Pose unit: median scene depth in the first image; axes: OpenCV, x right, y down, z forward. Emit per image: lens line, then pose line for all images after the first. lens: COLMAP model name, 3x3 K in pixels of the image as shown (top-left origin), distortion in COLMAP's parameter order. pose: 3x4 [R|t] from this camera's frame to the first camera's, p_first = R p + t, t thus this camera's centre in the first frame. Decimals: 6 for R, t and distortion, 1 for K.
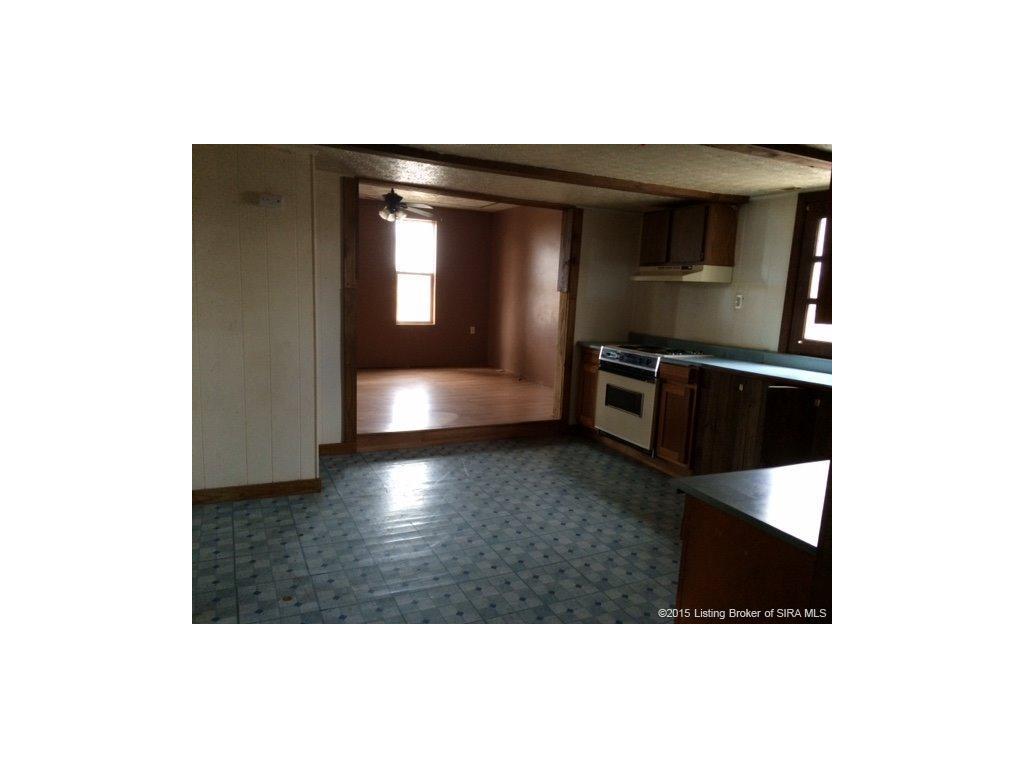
lens RADIAL K [[548.3, 0, 511.1], [0, 548.3, 384.6], [0, 0, 1]] dist [0.053026, -0.001214]
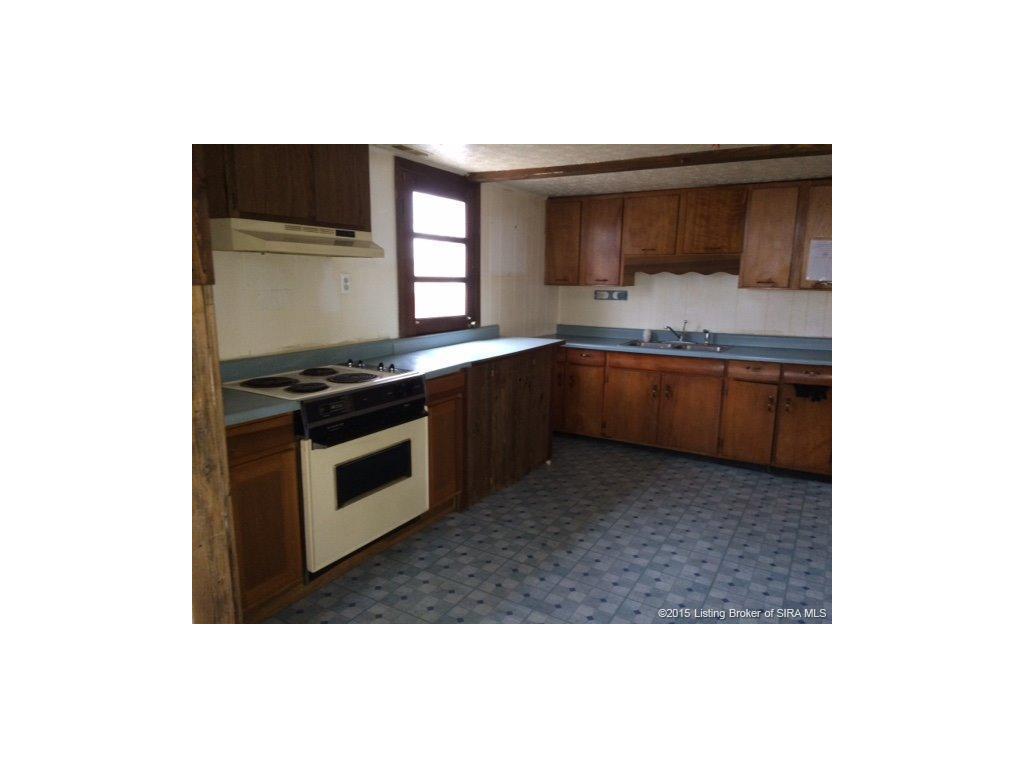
lens RADIAL K [[548.3, 0, 510.8], [0, 548.3, 382.2], [0, 0, 1]] dist [0.053026, -0.001214]
pose [[-0.534402, -0.216554, 0.817019, -0.401679], [0.101405, 0.943214, 0.316330, -0.289499], [-0.839126, 0.251897, -0.482095, 1.479089]]
